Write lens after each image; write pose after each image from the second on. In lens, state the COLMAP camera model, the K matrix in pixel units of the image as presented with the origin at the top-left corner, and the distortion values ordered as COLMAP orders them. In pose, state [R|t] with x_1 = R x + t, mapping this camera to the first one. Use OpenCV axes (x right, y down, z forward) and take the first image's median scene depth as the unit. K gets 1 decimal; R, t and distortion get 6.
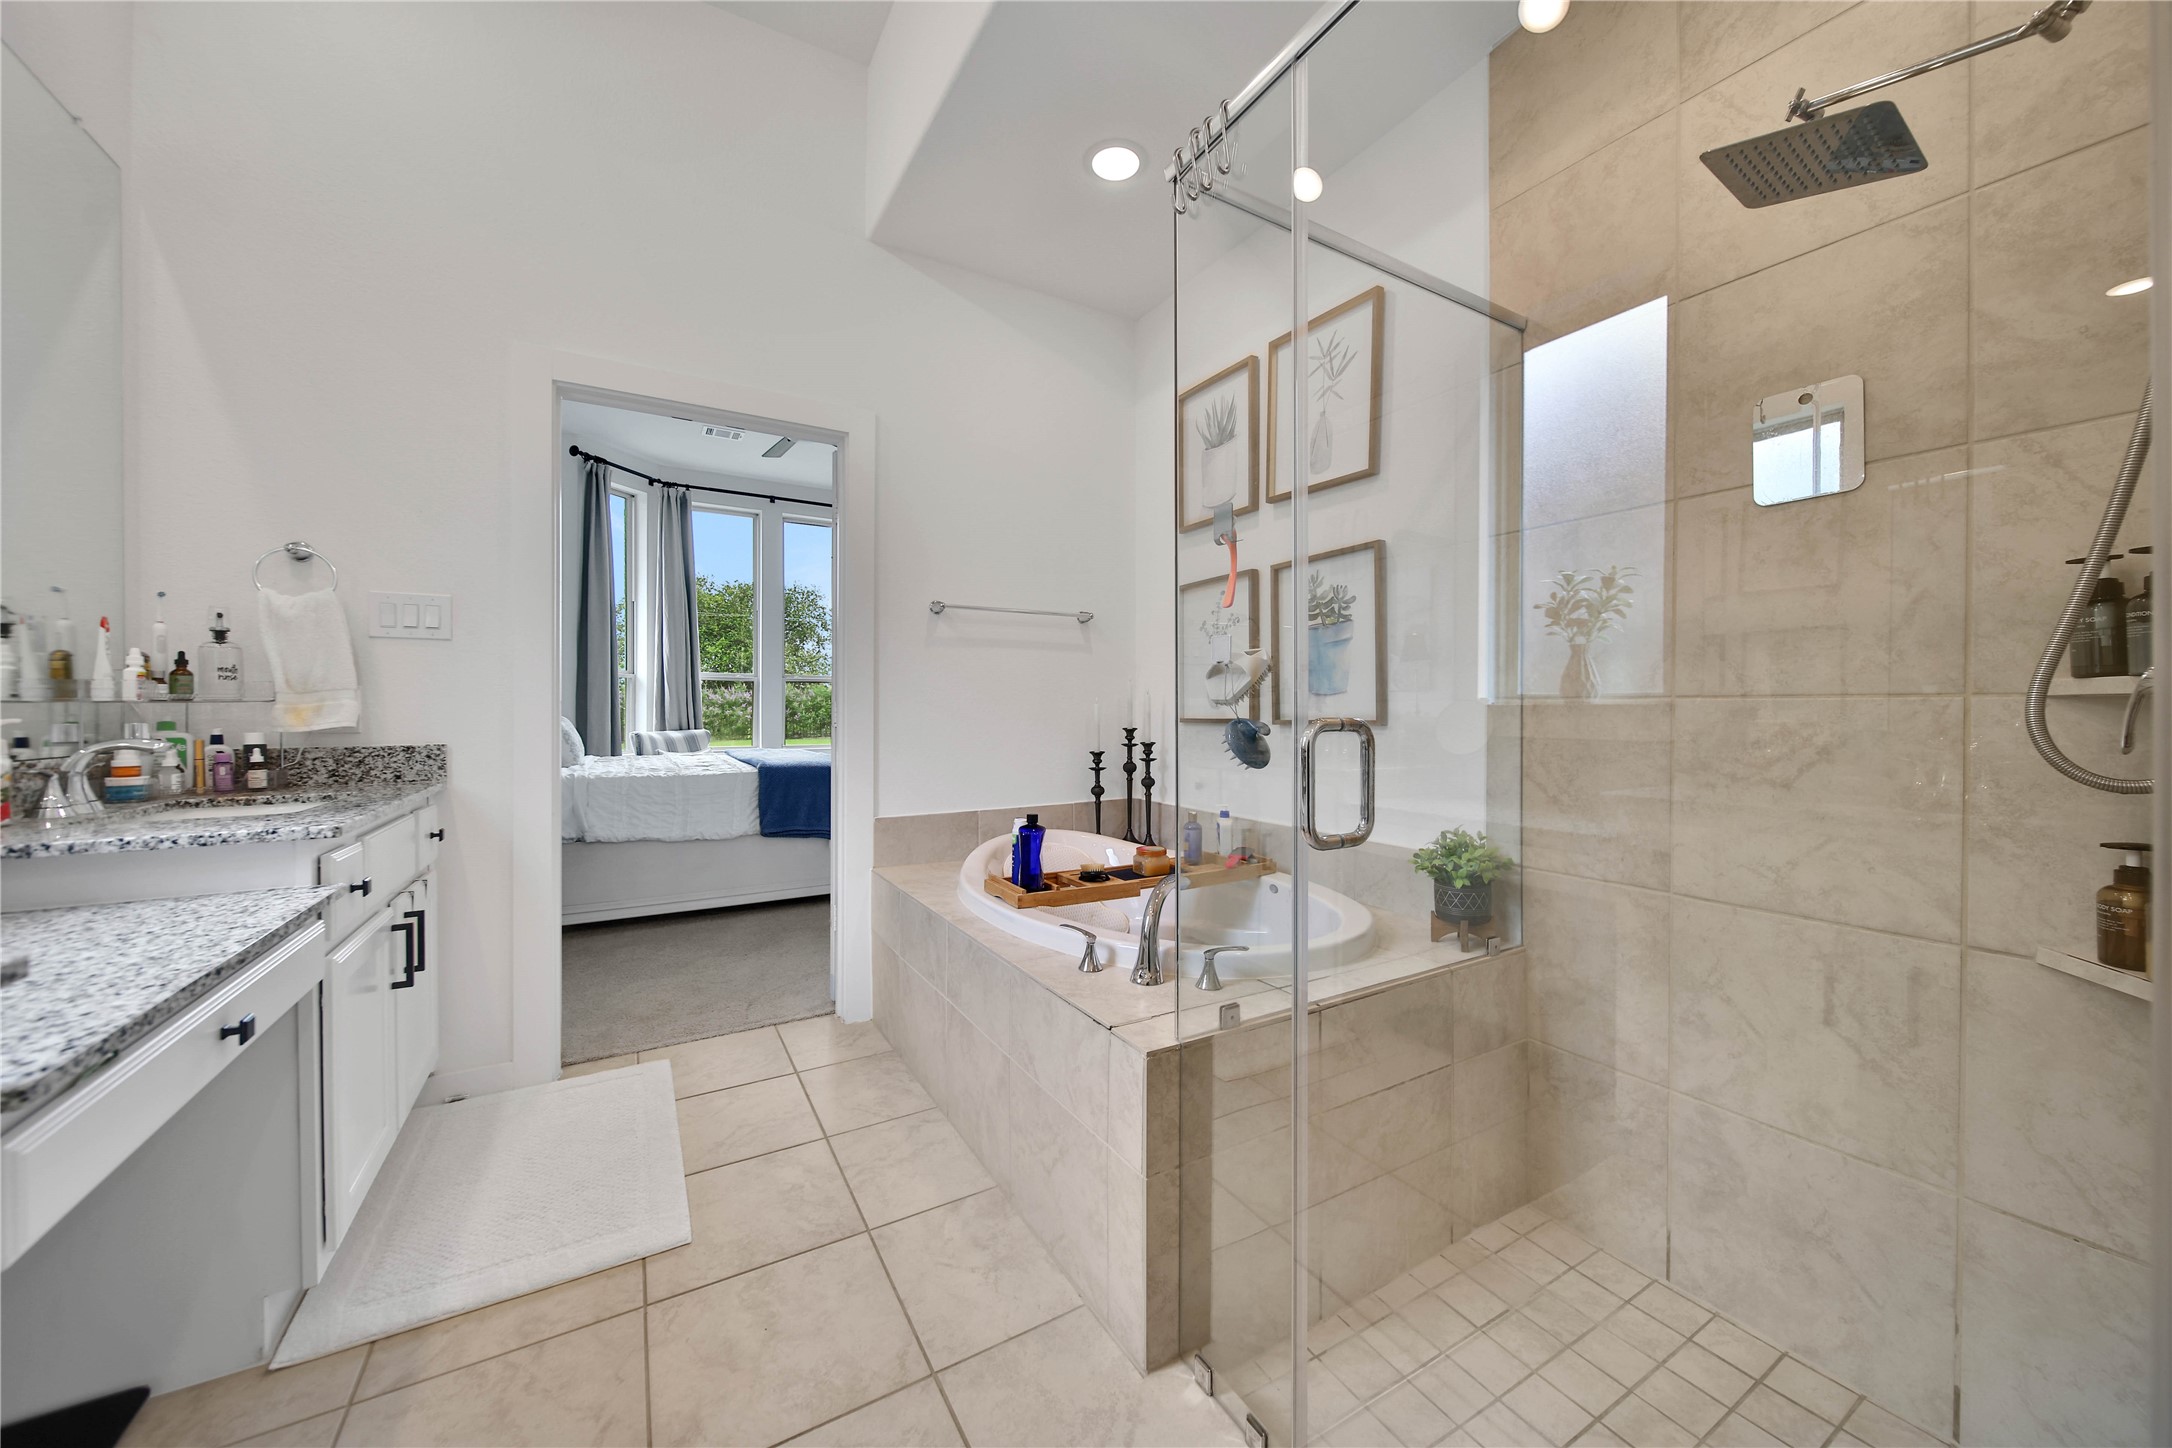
lens RADIAL K [[775.1, 0, 1138.0], [0, 775.1, 711.0], [0, 0, 1]] dist [0.002265, -0.001057]
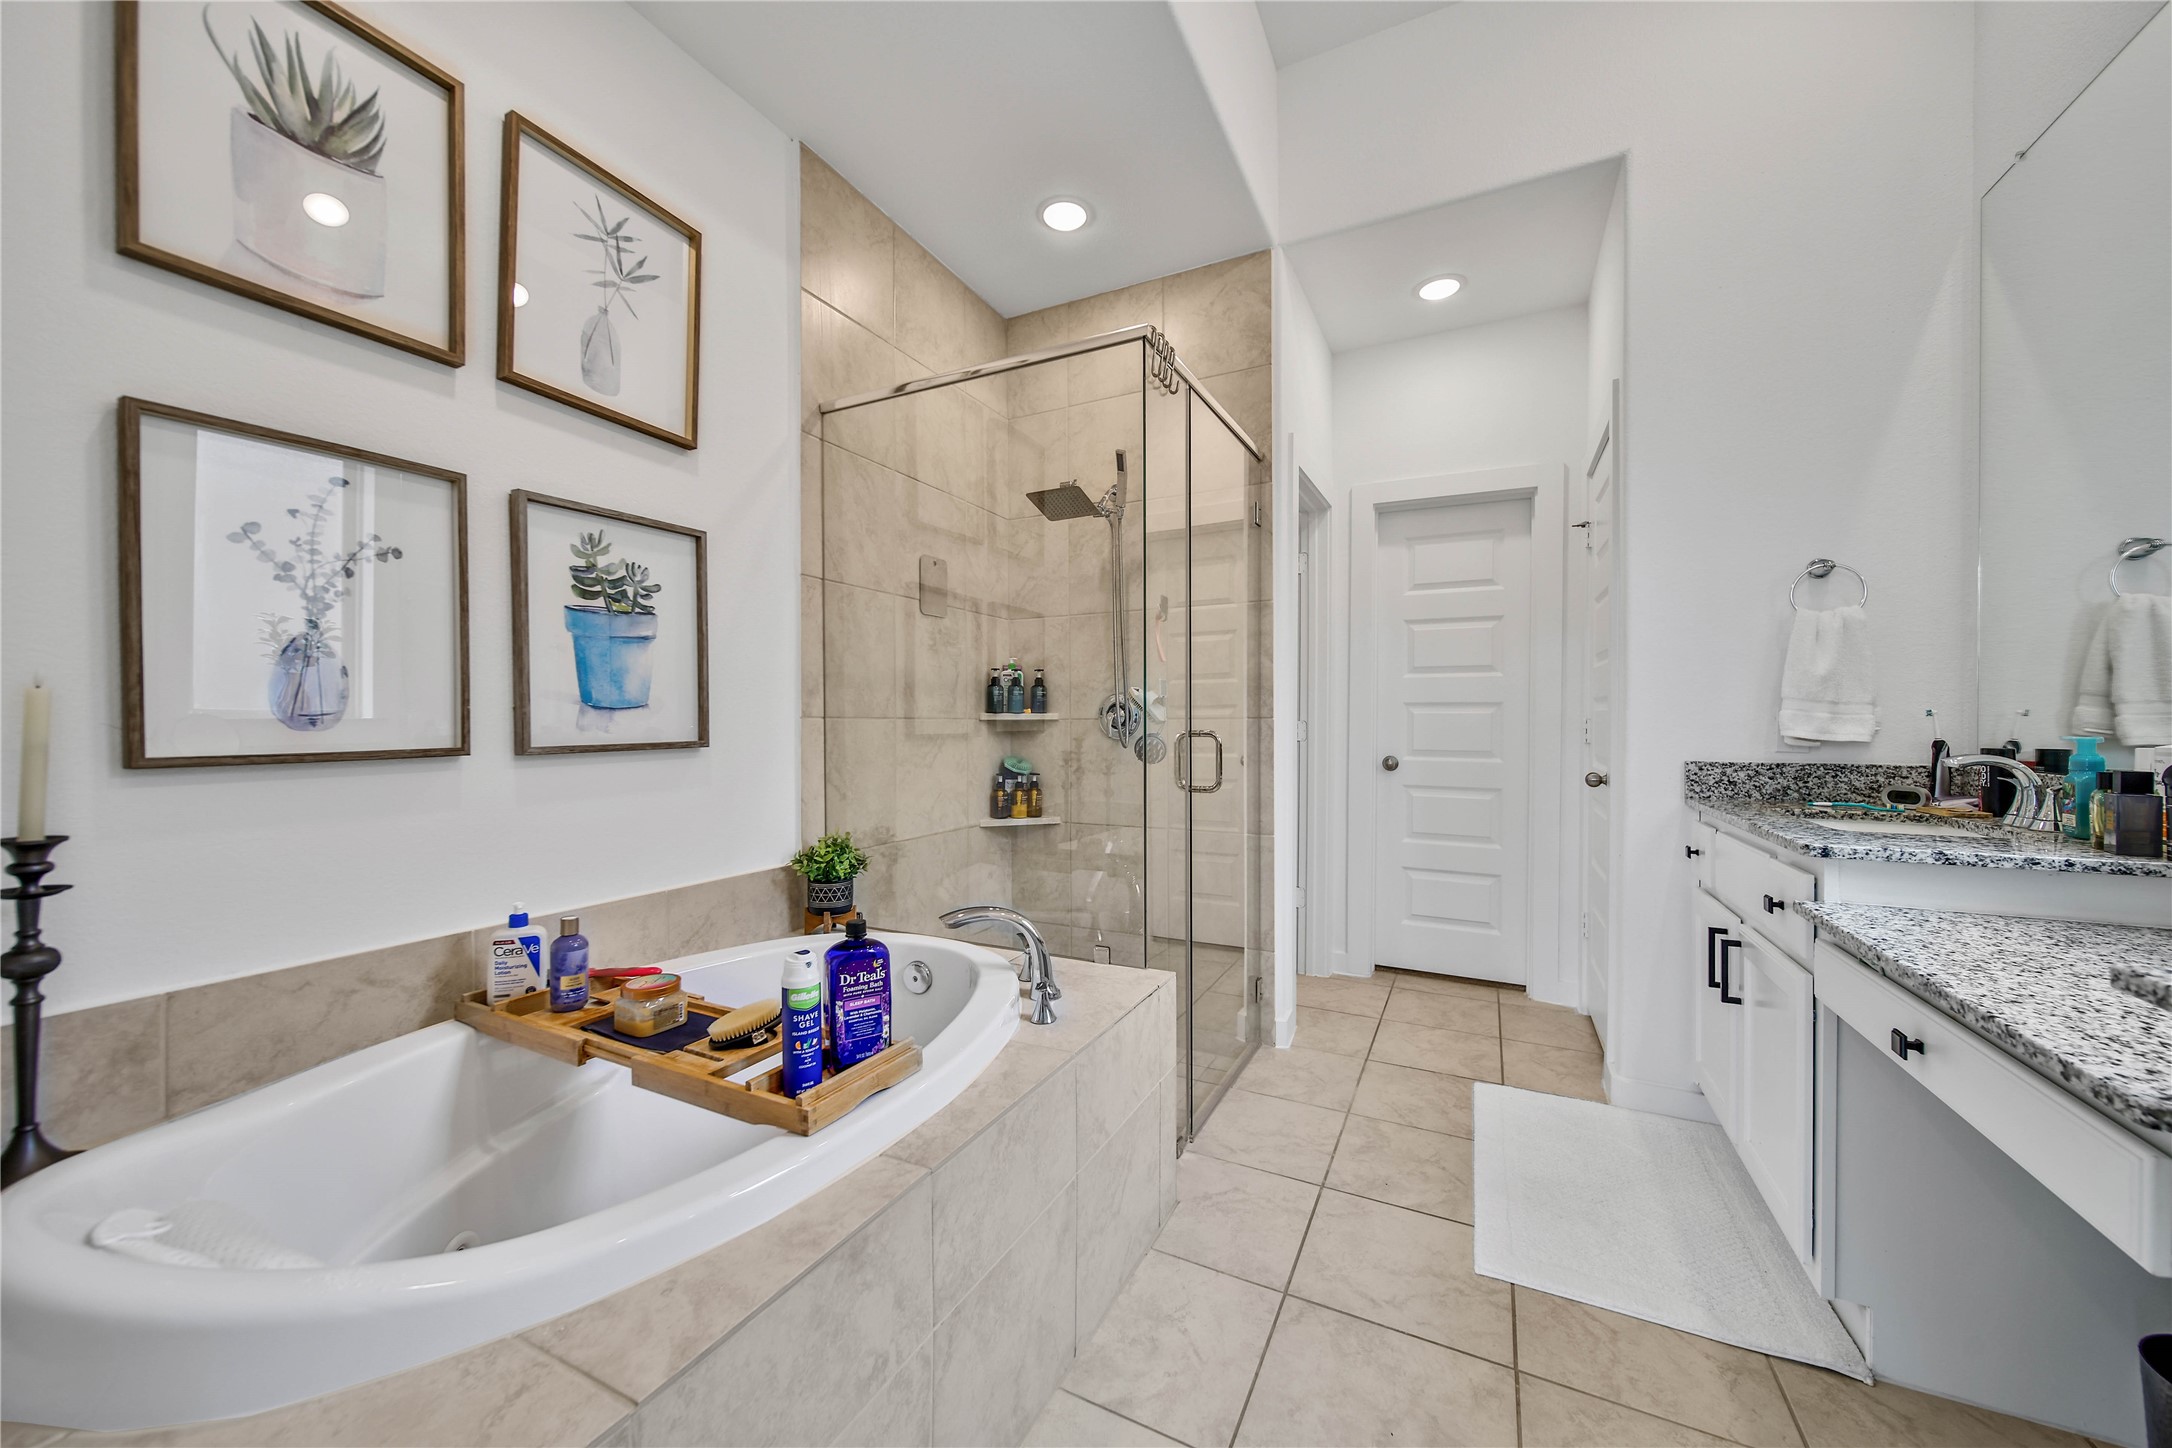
lens RADIAL K [[775.1, 0, 1092.2], [0, 775.1, 725.8], [0, 0, 1]] dist [0.002265, -0.001057]
pose [[-0.493664, -0.006122, 0.869631, -0.609284], [0.003346, 0.999954, 0.008938, -0.009953], [-0.869647, 0.007322, -0.493621, 0.979741]]
